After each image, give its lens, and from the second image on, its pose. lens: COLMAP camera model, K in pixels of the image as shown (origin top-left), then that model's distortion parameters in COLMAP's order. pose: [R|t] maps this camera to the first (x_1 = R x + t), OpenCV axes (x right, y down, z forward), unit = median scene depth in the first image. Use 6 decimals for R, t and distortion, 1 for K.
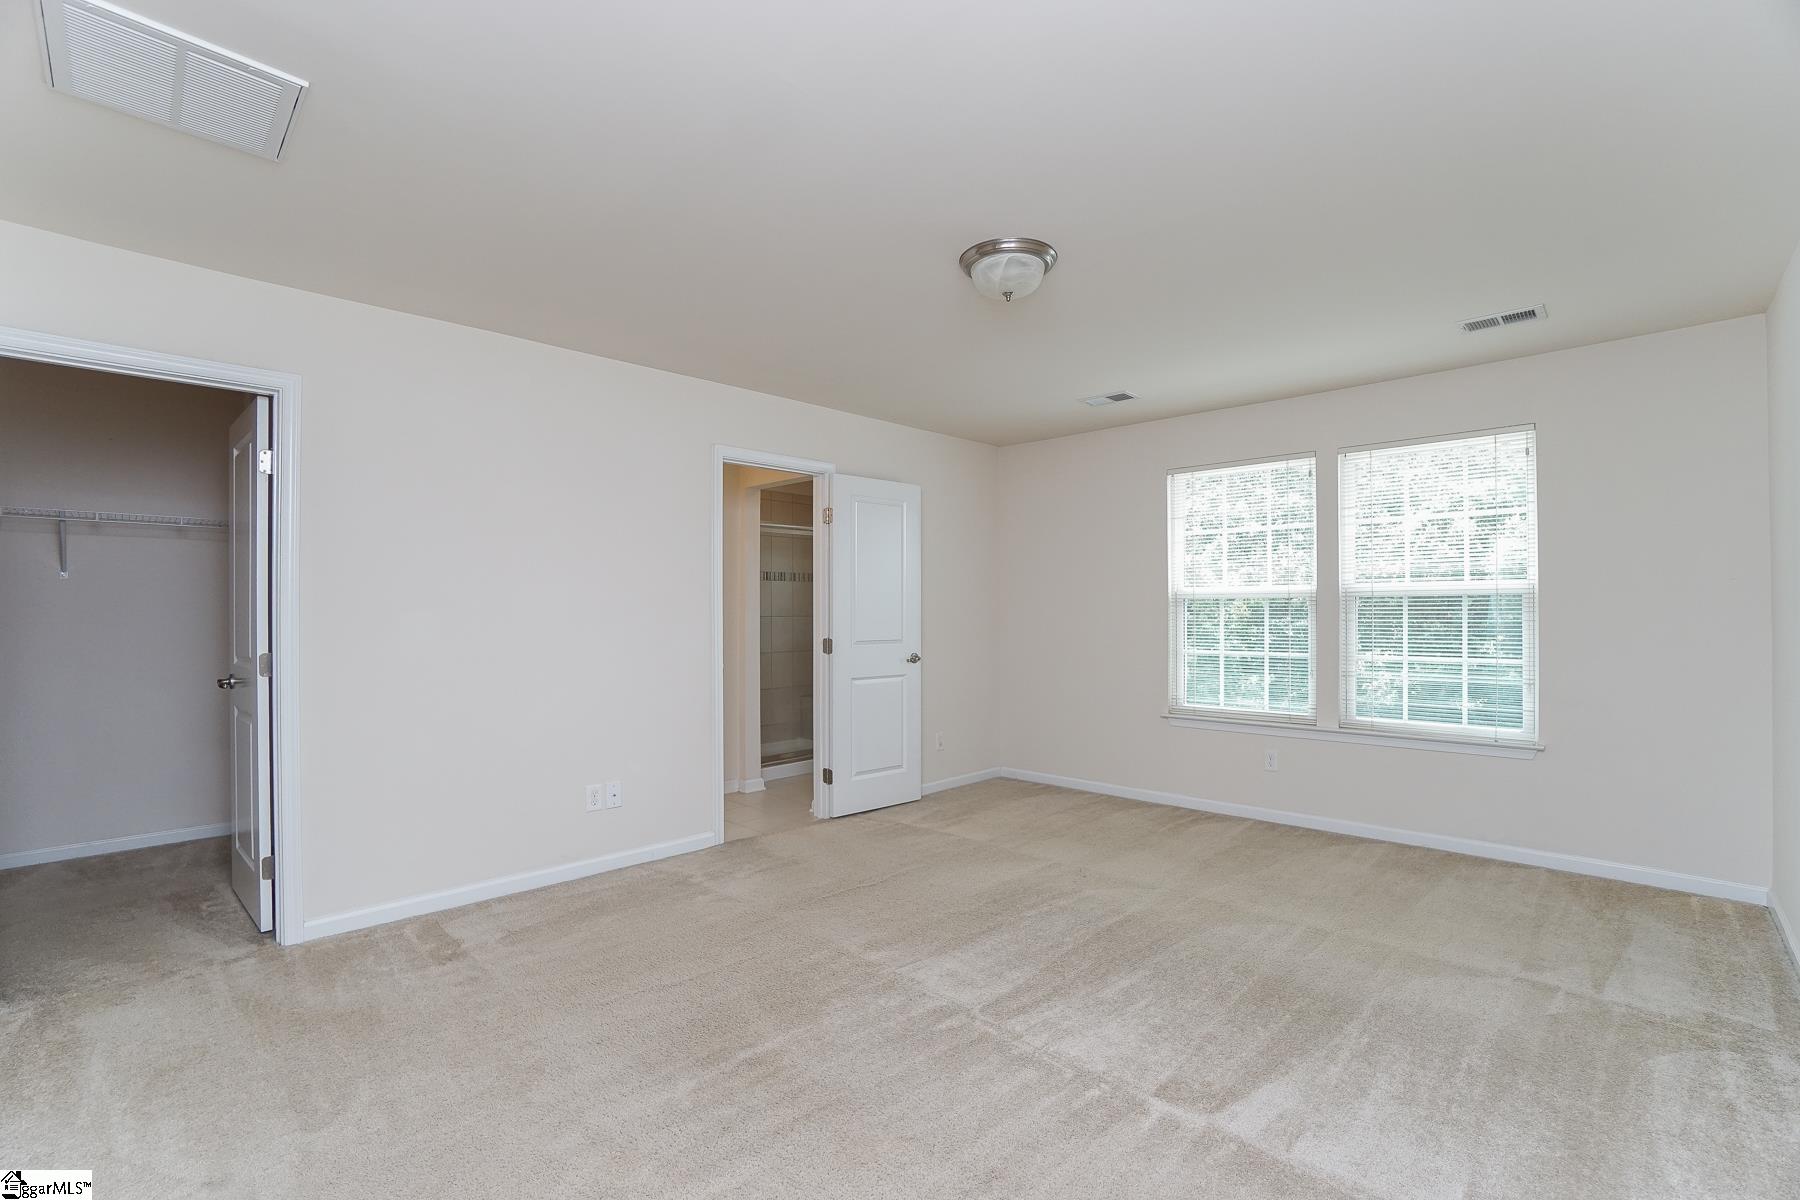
lens RADIAL K [[829.9, 0, 902.3], [0, 829.9, 599.2], [0, 0, 1]] dist [-0.024801, 0.004989]
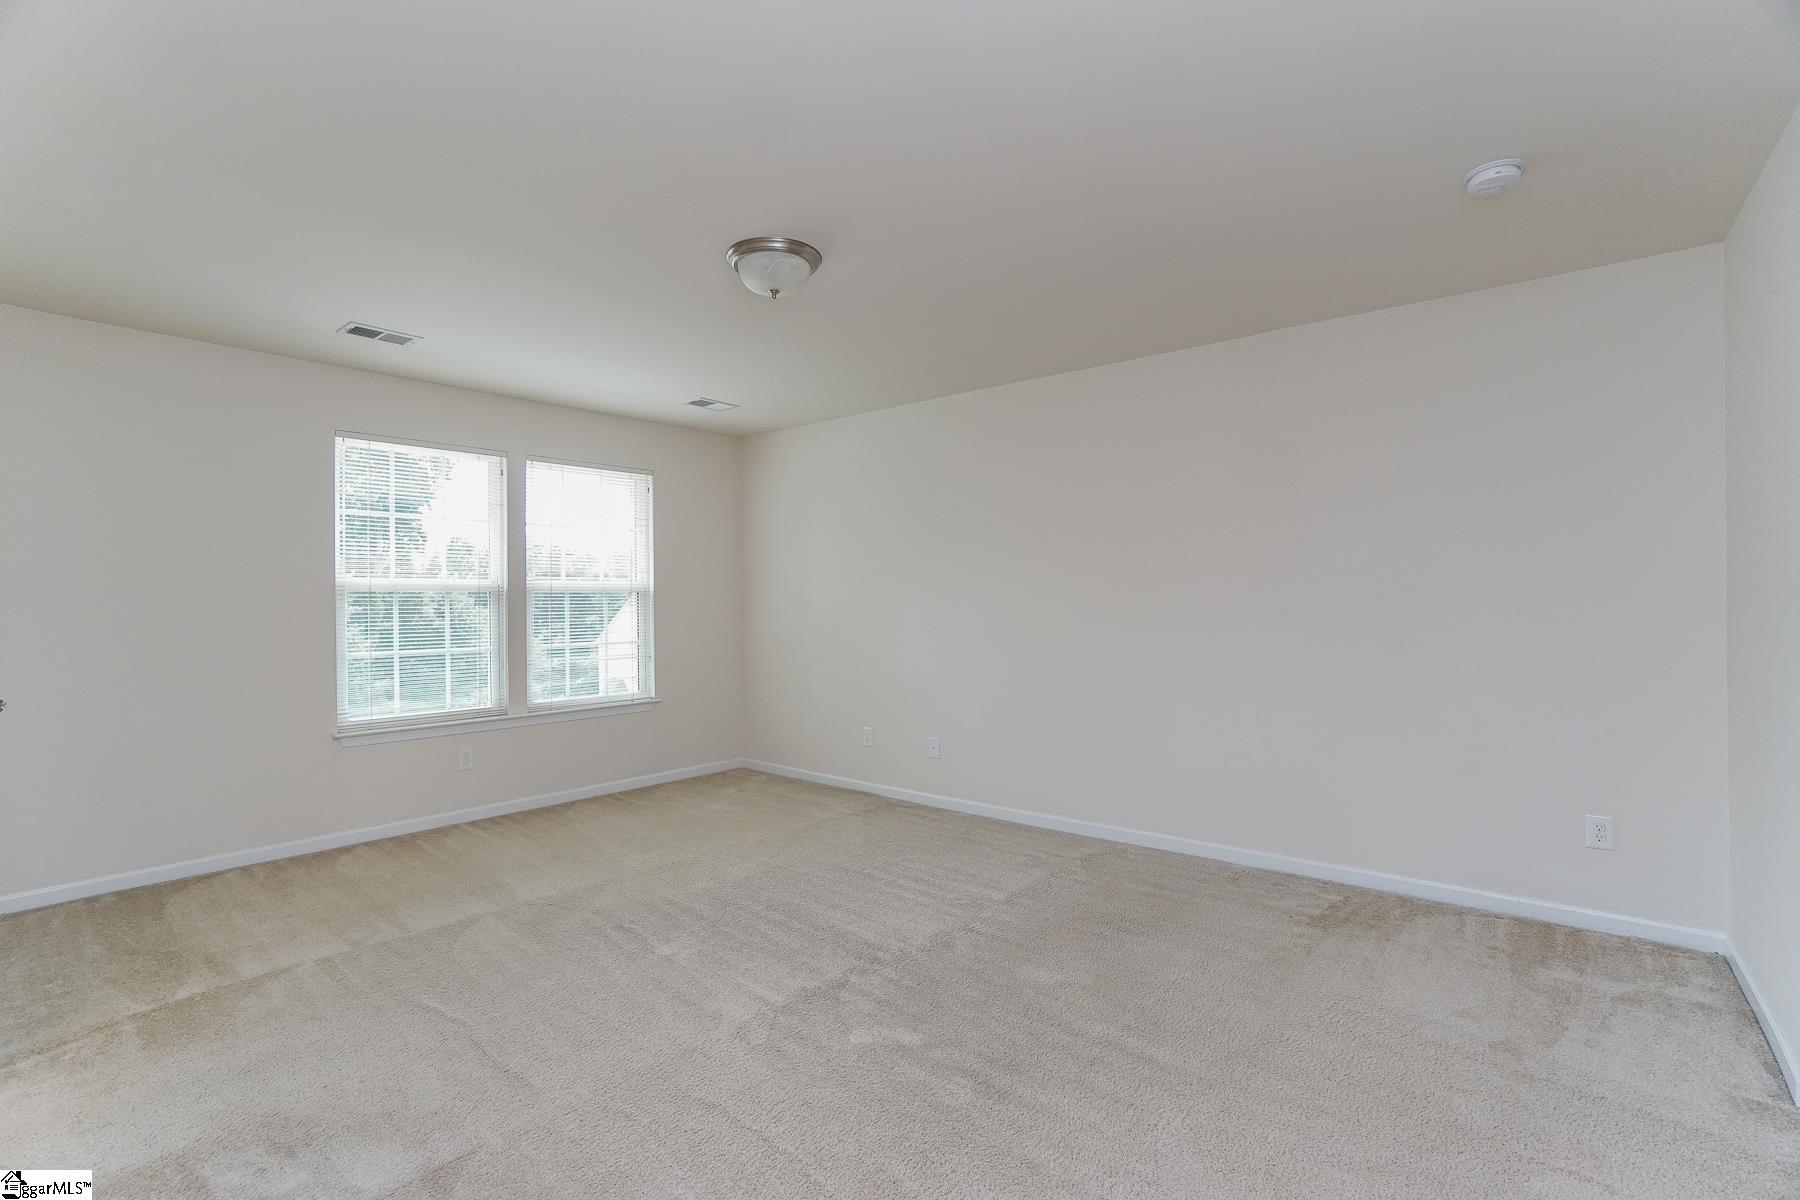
lens RADIAL K [[829.9, 0, 903.4], [0, 829.9, 607.3], [0, 0, 1]] dist [-0.024801, 0.004989]
pose [[-0.099109, -0.005418, 0.995062, -0.568567], [-0.007411, 0.999961, 0.004707, 0.008489], [-0.995049, -0.006908, -0.099145, 0.581780]]
